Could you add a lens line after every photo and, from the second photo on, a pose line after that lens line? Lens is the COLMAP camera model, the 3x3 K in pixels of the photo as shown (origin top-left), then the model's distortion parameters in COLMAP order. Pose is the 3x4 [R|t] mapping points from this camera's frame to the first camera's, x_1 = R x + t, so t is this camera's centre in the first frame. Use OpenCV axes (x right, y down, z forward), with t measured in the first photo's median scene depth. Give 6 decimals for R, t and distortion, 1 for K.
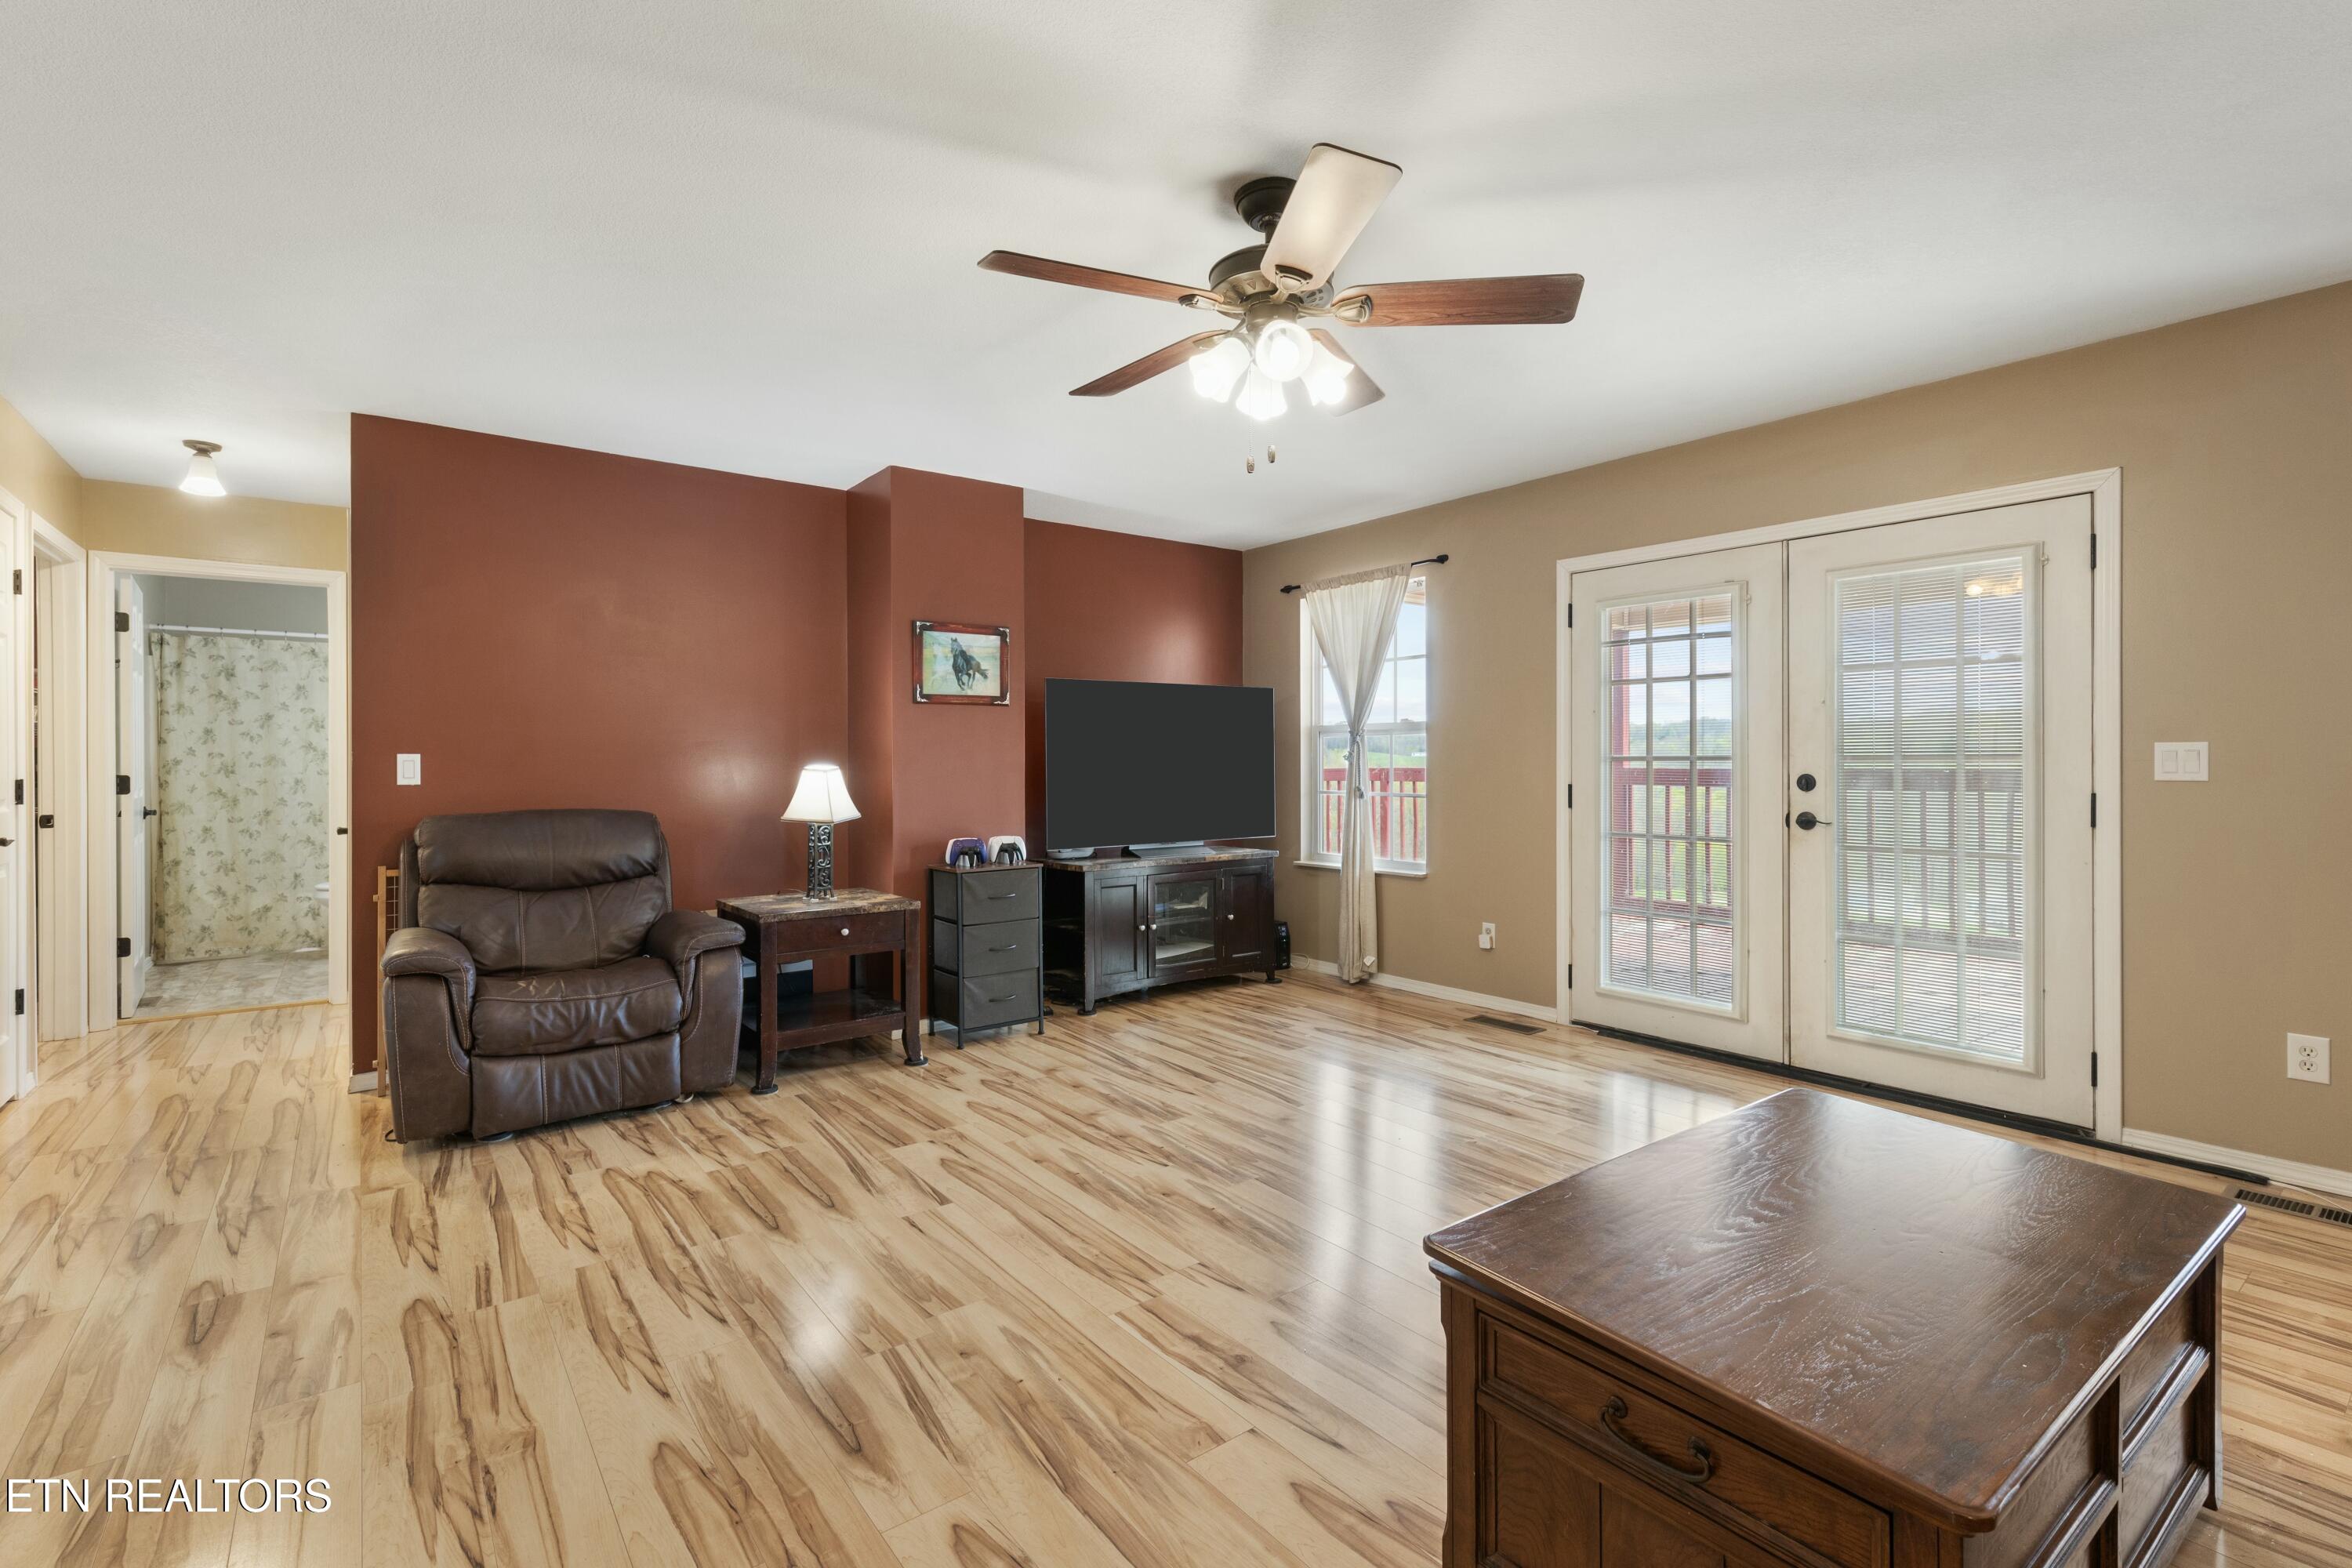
lens RADIAL K [[1051.7, 0, 1209.4], [0, 1051.7, 786.6], [0, 0, 1]] dist [0.009714, -0.000938]
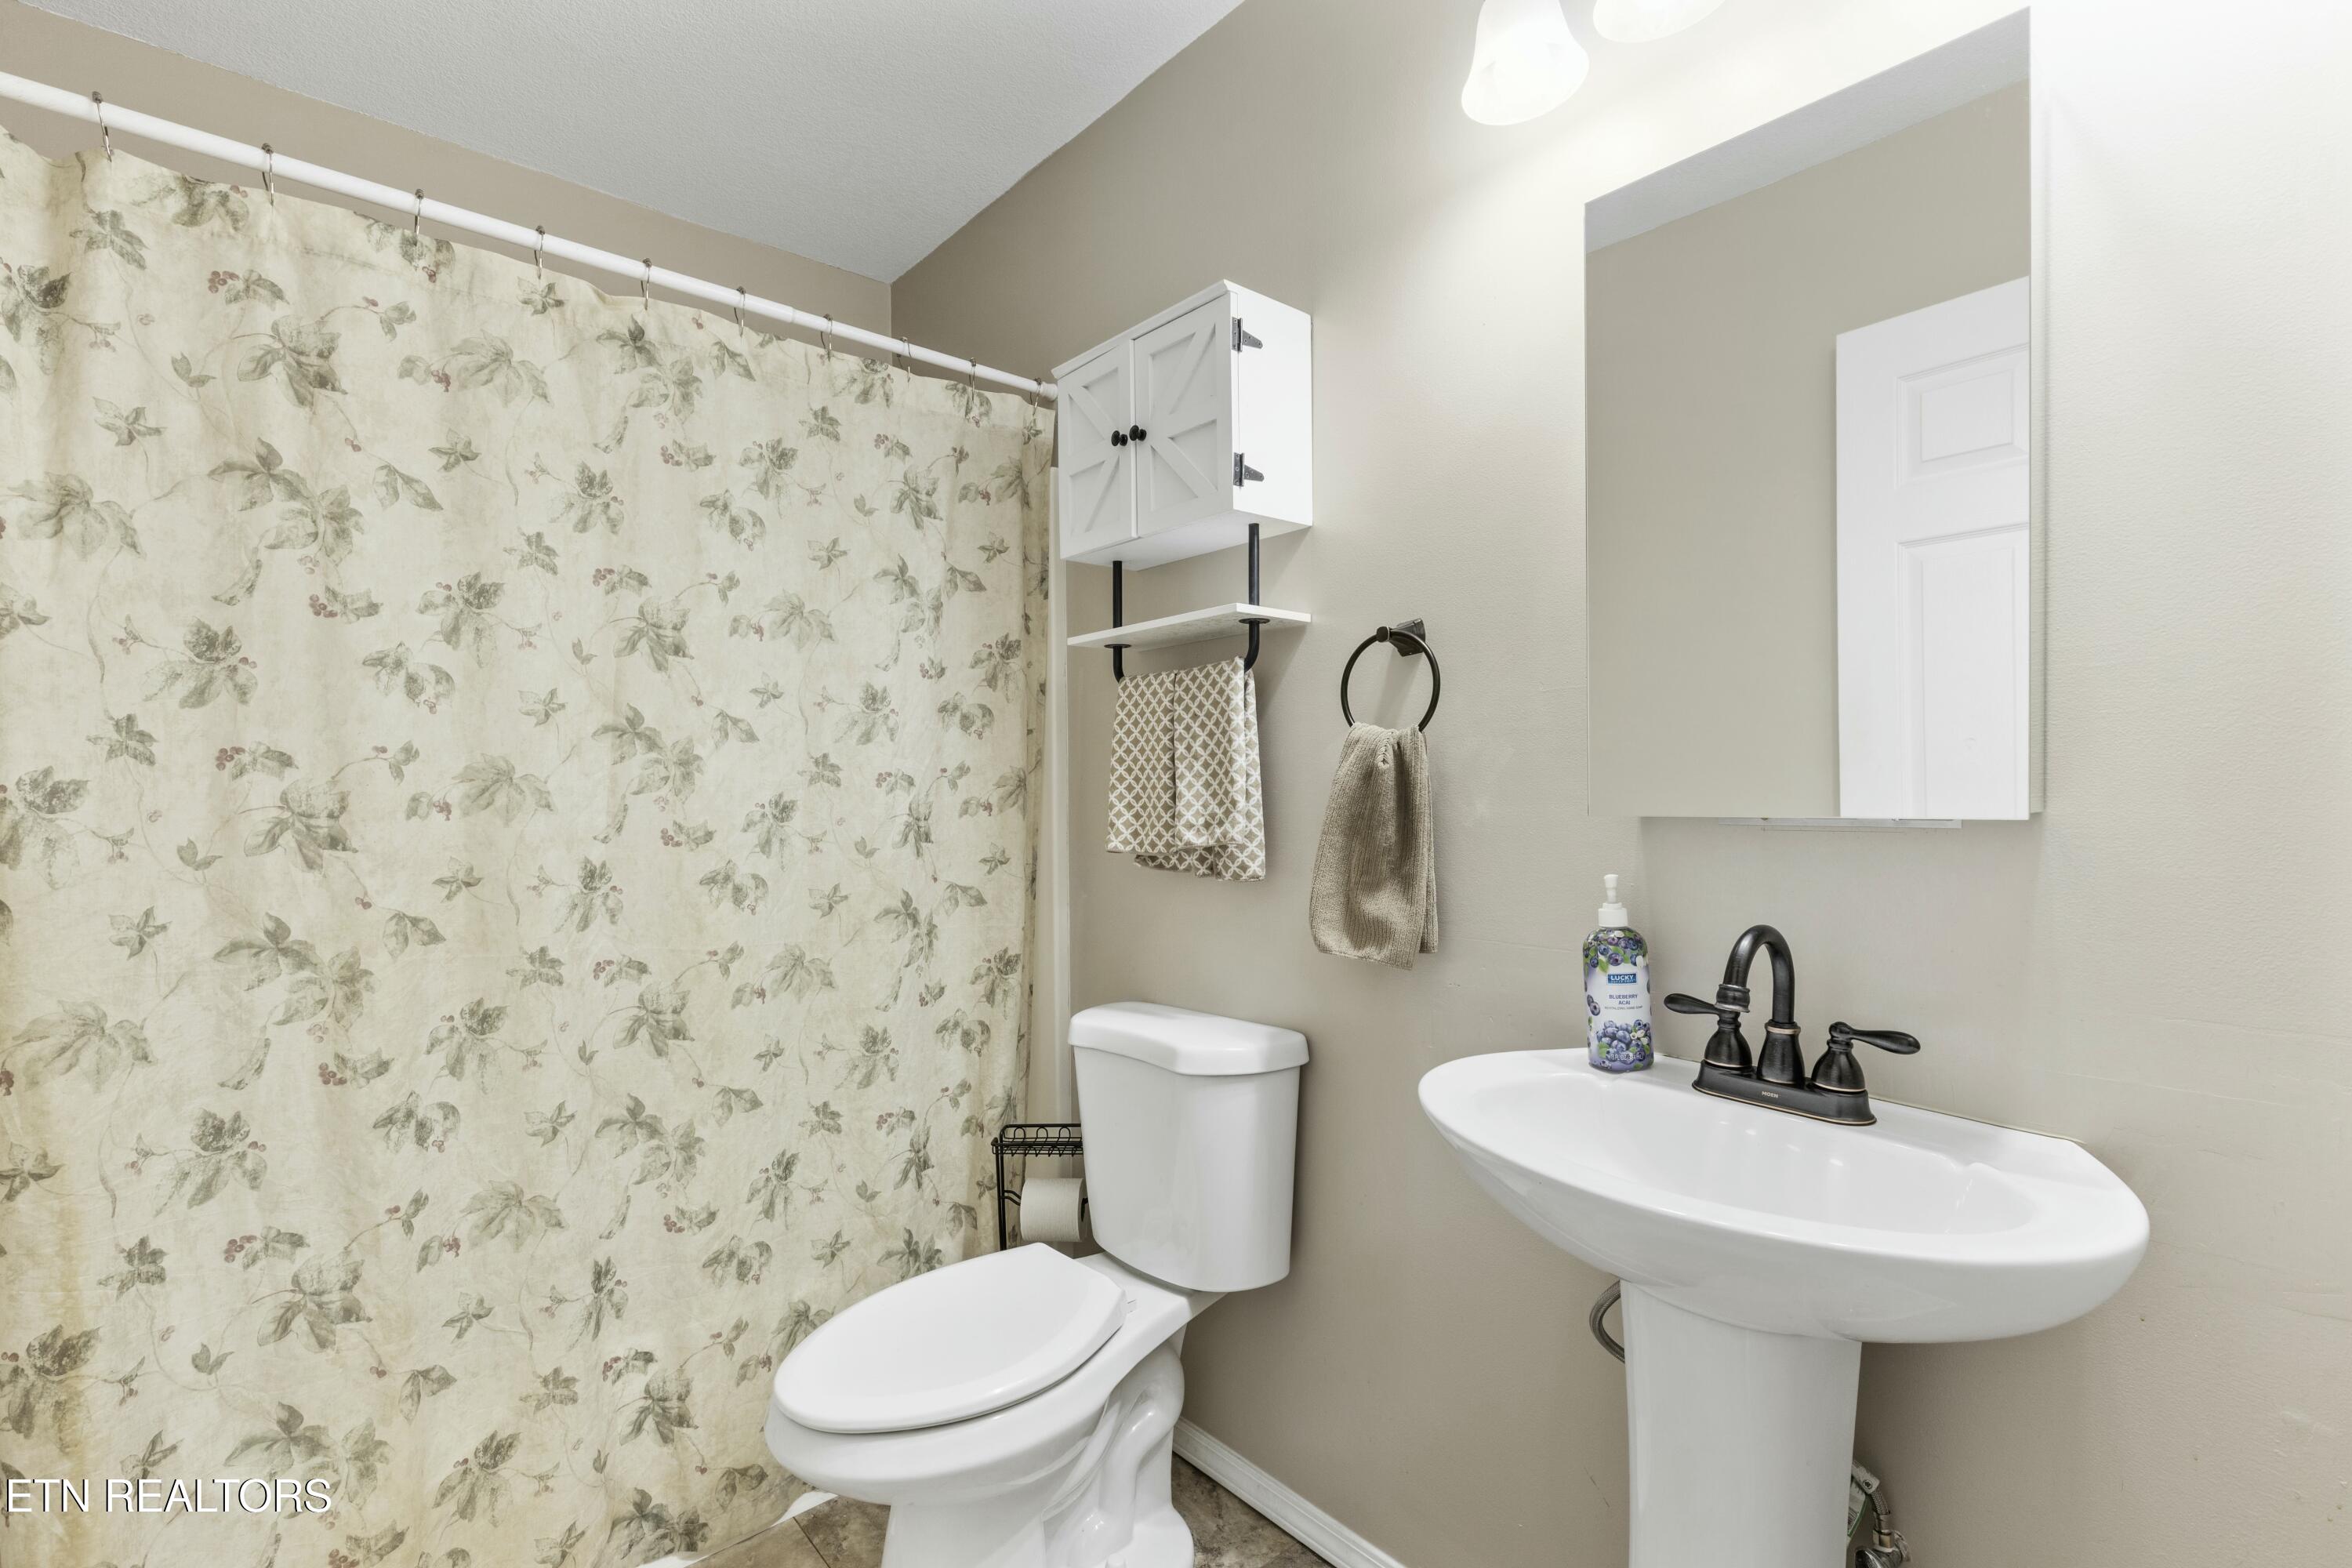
lens RADIAL K [[1051.7, 0, 1209.2], [0, 1051.7, 836.5], [0, 0, 1]] dist [0.009714, -0.000938]
pose [[0.998520, -0.004371, 0.054213, -0.758123], [0.003393, 0.999830, 0.018106, -0.017742], [-0.054283, -0.017896, 0.998365, 0.778821]]
